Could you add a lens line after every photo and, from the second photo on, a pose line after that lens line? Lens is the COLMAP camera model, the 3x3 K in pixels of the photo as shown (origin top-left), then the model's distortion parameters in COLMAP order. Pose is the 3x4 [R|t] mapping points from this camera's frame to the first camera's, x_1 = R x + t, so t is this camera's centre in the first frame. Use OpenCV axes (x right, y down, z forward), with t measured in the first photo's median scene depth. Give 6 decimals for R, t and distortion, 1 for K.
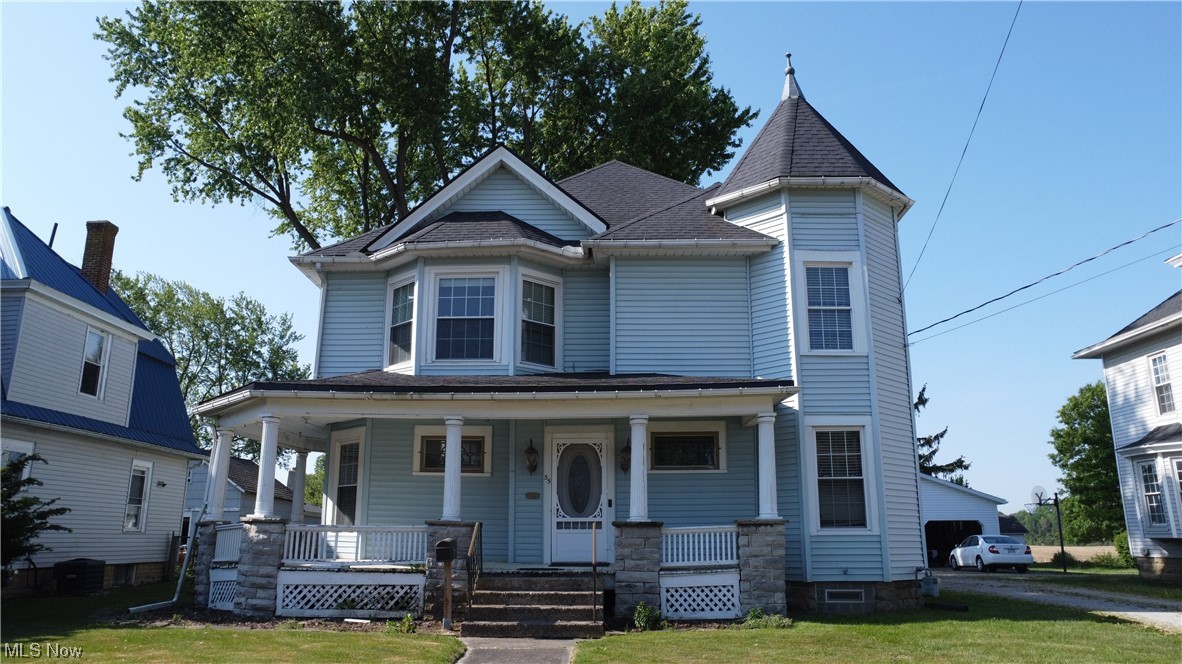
lens RADIAL K [[869.5, 0, 591.0], [0, 869.5, 327.7], [0, 0, 1]] dist [-0.140007, 0.210794]
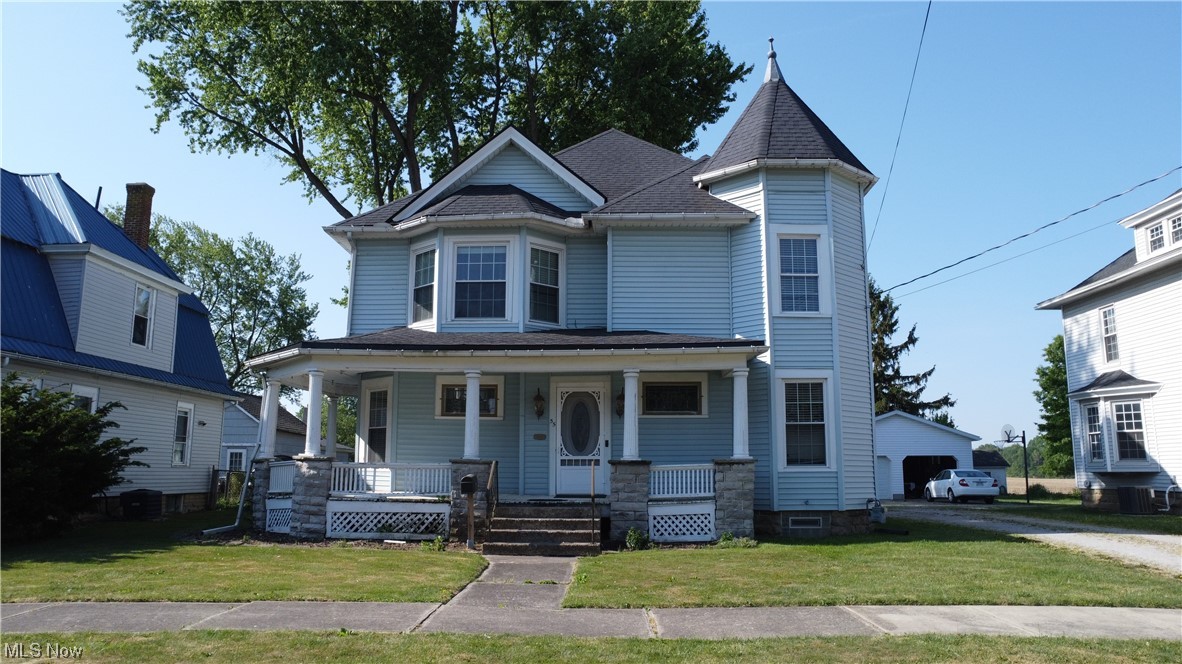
lens RADIAL K [[869.5, 0, 591.0], [0, 869.5, 327.7], [0, 0, 1]] dist [-0.140007, 0.210794]
pose [[0.999998, 0.001822, -0.000455, 0.001023], [-0.001781, 0.997018, 0.077145, -0.038128], [0.000594, -0.077144, 0.997020, -0.136066]]
